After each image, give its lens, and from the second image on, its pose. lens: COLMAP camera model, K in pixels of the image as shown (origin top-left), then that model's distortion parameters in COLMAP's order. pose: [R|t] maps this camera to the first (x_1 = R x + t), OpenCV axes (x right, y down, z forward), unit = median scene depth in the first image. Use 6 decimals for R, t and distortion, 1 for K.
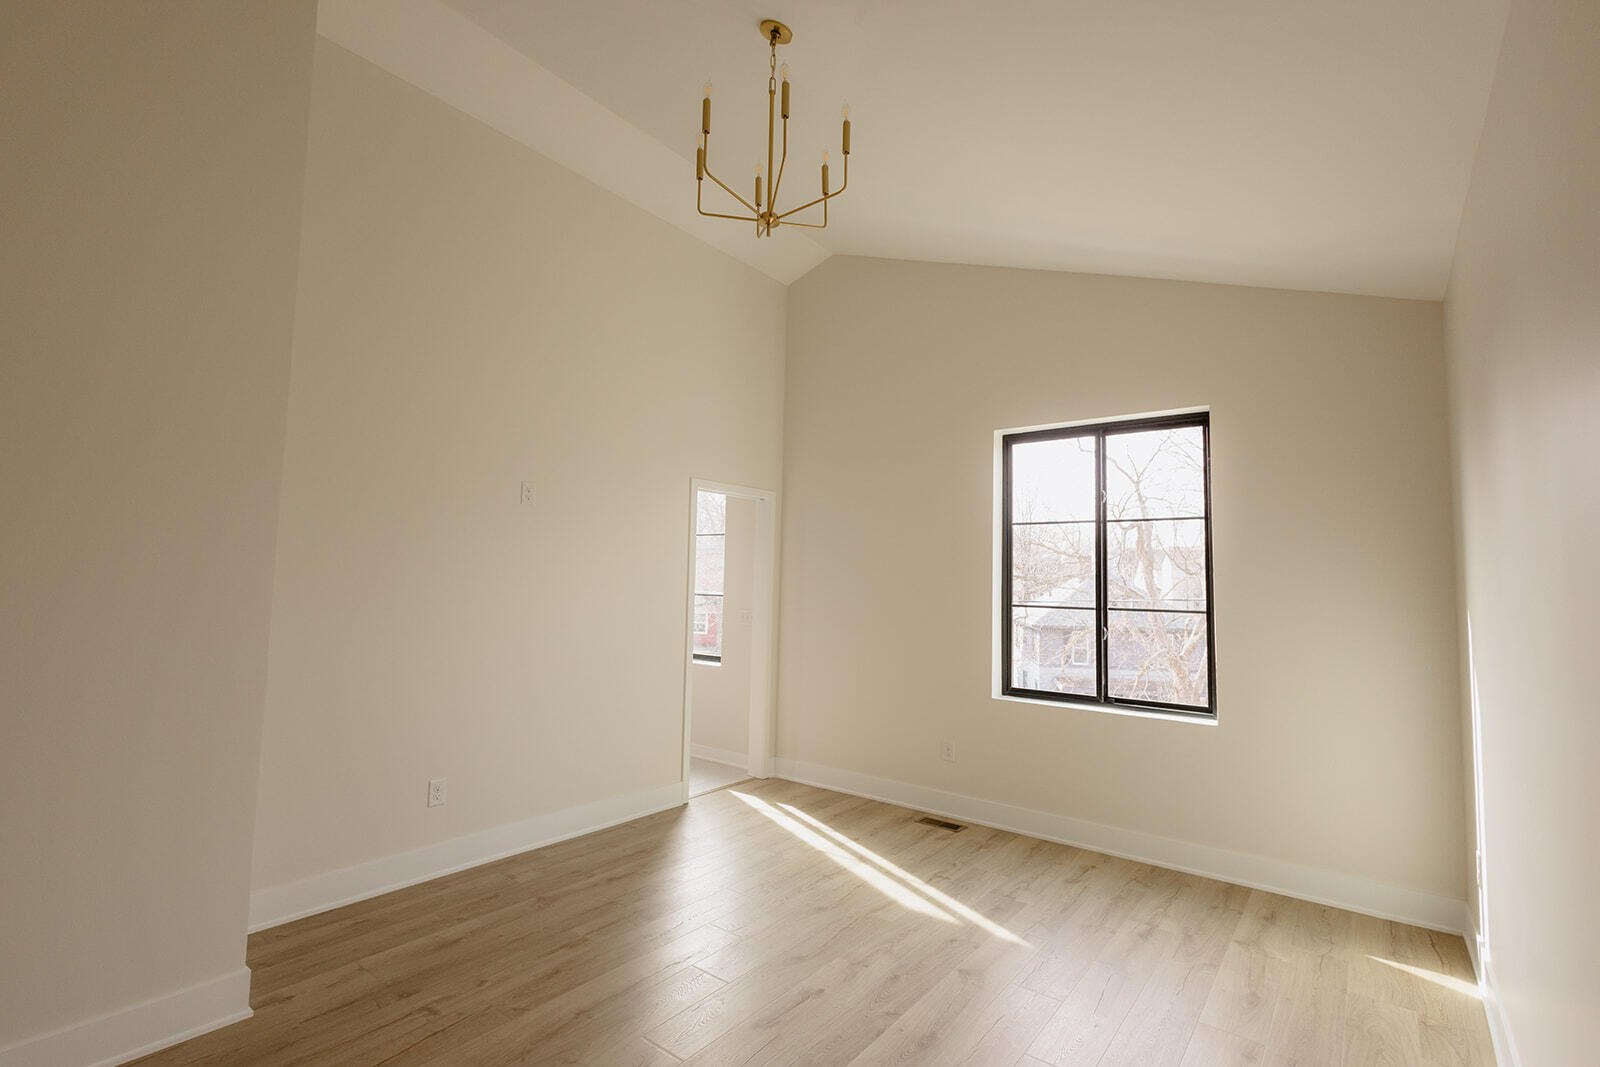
lens RADIAL K [[721.0, 0, 800.0], [0, 721.0, 533.5], [0, 0, 1]] dist [-0.000294, -0.000089]
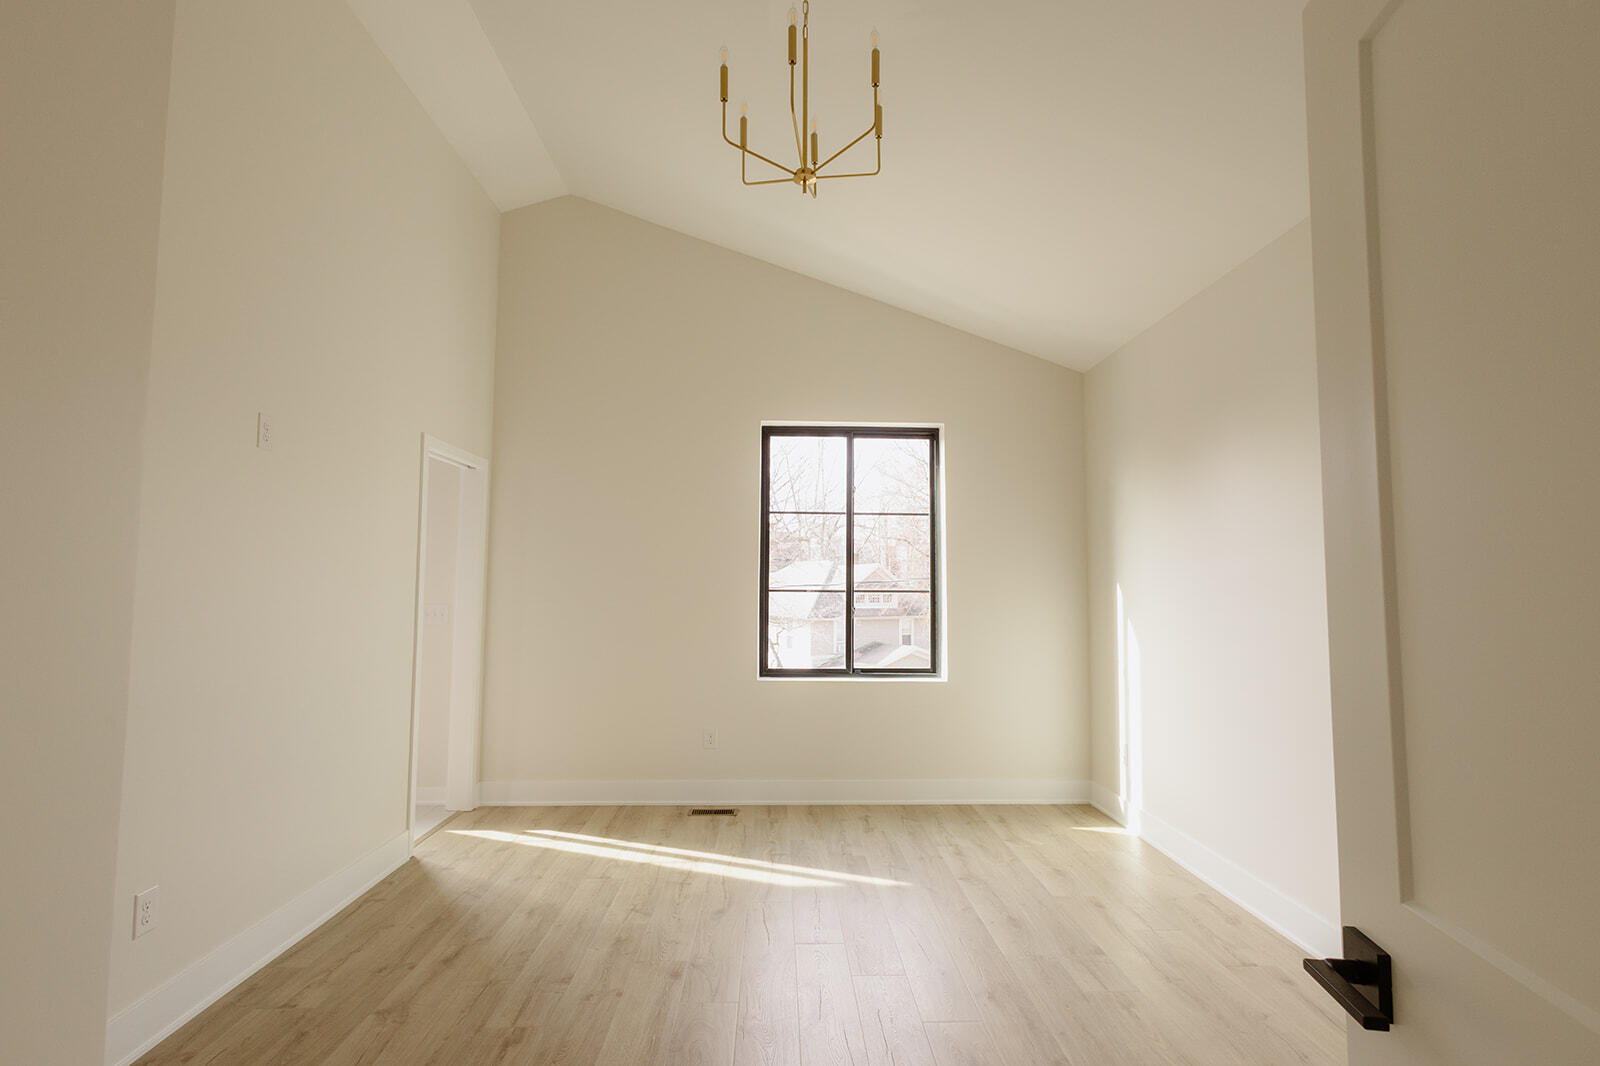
lens RADIAL K [[757.1, 0, 800.0], [0, 757.1, 533.0], [0, 0, 1]] dist [0.000953, 0.000722]
pose [[0.771296, 0.028946, 0.635818, -0.411088], [-0.034820, 0.999388, -0.003258, 0.020776], [-0.635523, -0.019626, 0.771832, 0.139370]]
